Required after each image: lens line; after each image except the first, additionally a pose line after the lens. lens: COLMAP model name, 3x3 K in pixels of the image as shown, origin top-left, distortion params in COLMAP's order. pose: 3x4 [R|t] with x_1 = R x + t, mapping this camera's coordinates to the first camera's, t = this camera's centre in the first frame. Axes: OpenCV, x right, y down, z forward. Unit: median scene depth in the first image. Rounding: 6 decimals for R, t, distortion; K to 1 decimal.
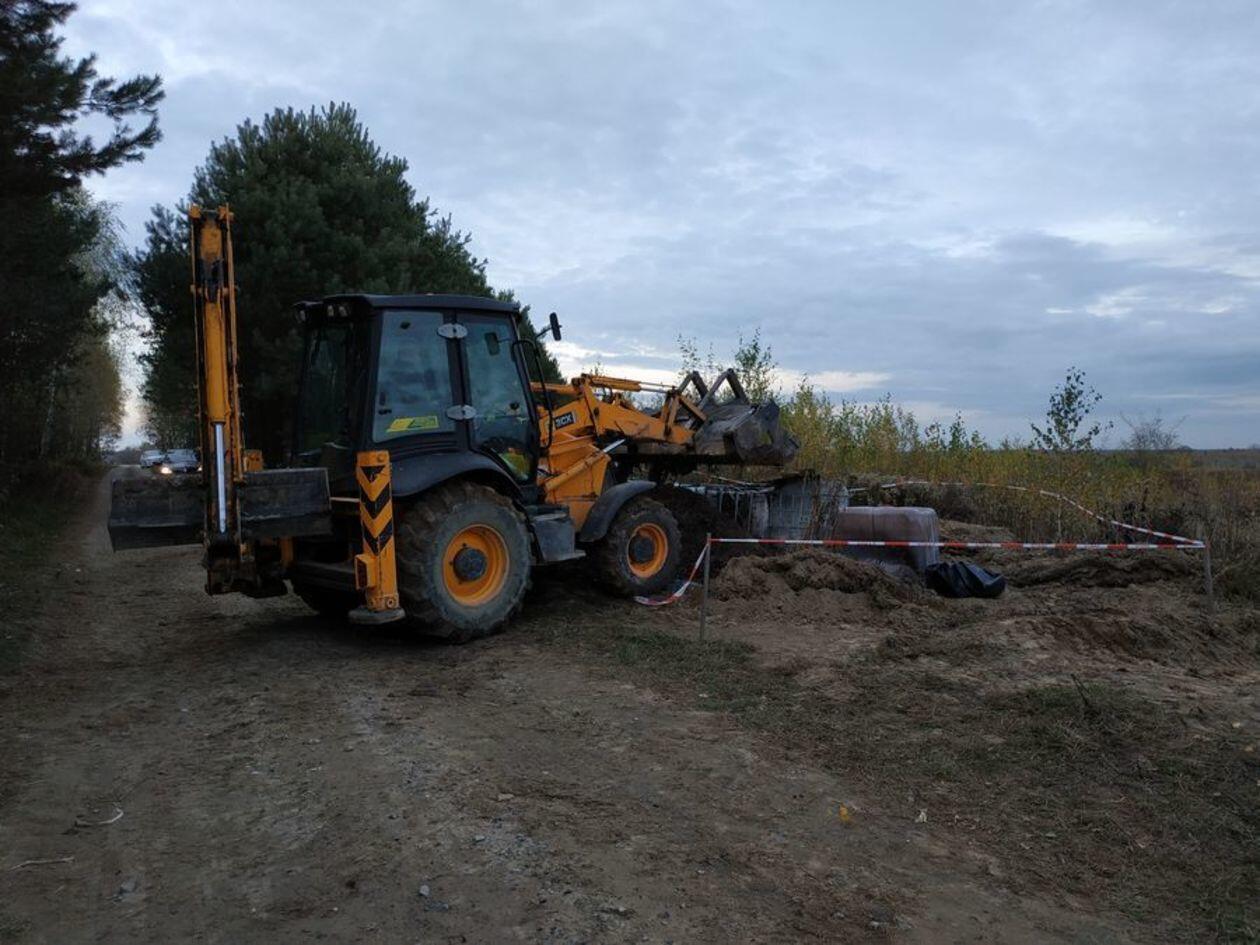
lens RADIAL K [[878.0, 0, 624.2], [0, 878.0, 471.4], [0, 0, 1]] dist [0.027049, -0.030938]
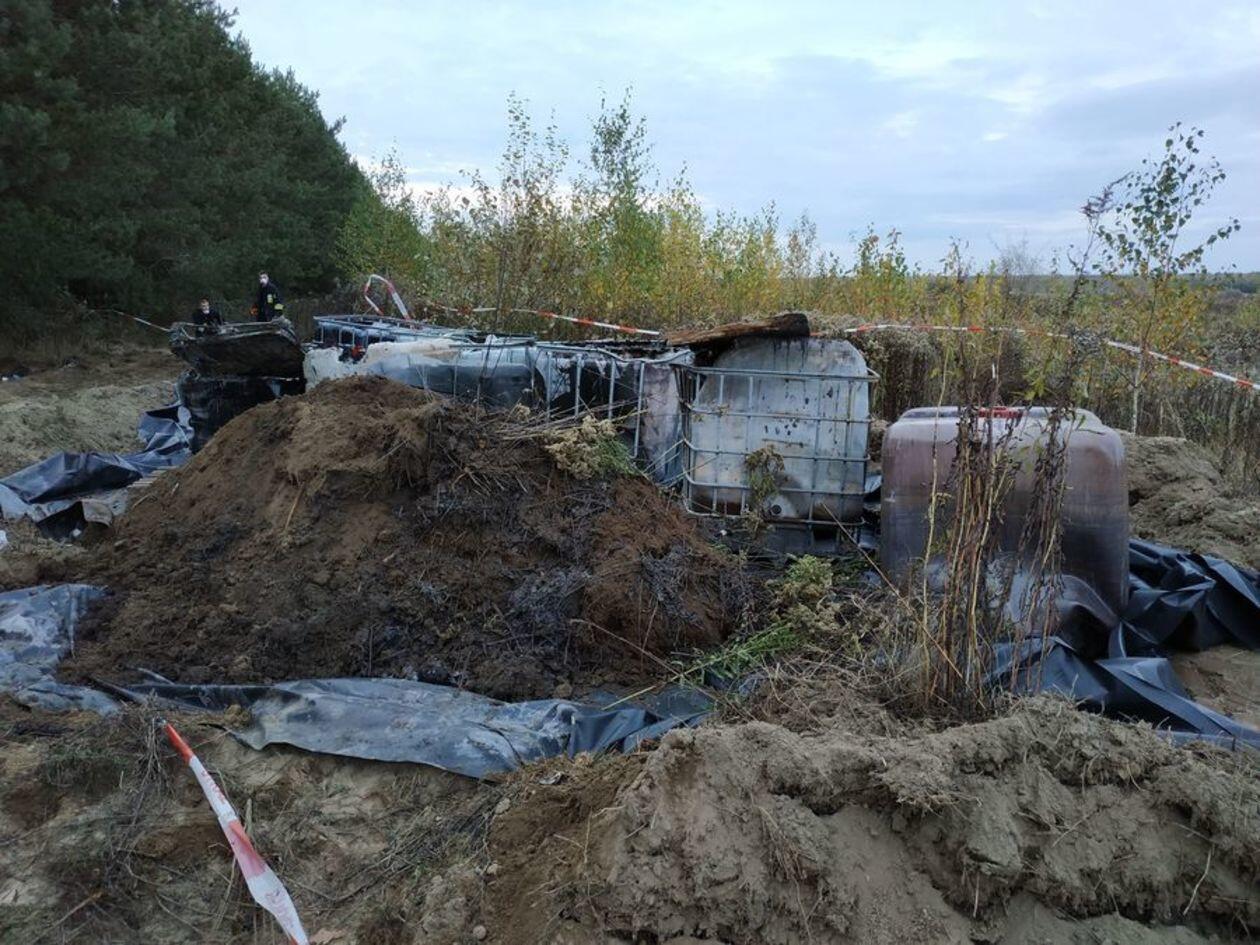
lens RADIAL K [[878.0, 0, 635.1], [0, 878.0, 472.3], [0, 0, 1]] dist [0.027049, -0.030938]
pose [[0.981937, -0.044975, 0.183787, 0.064440], [0.009046, 0.981387, 0.191830, -0.011852], [-0.188993, -0.186702, 0.964066, 0.676824]]
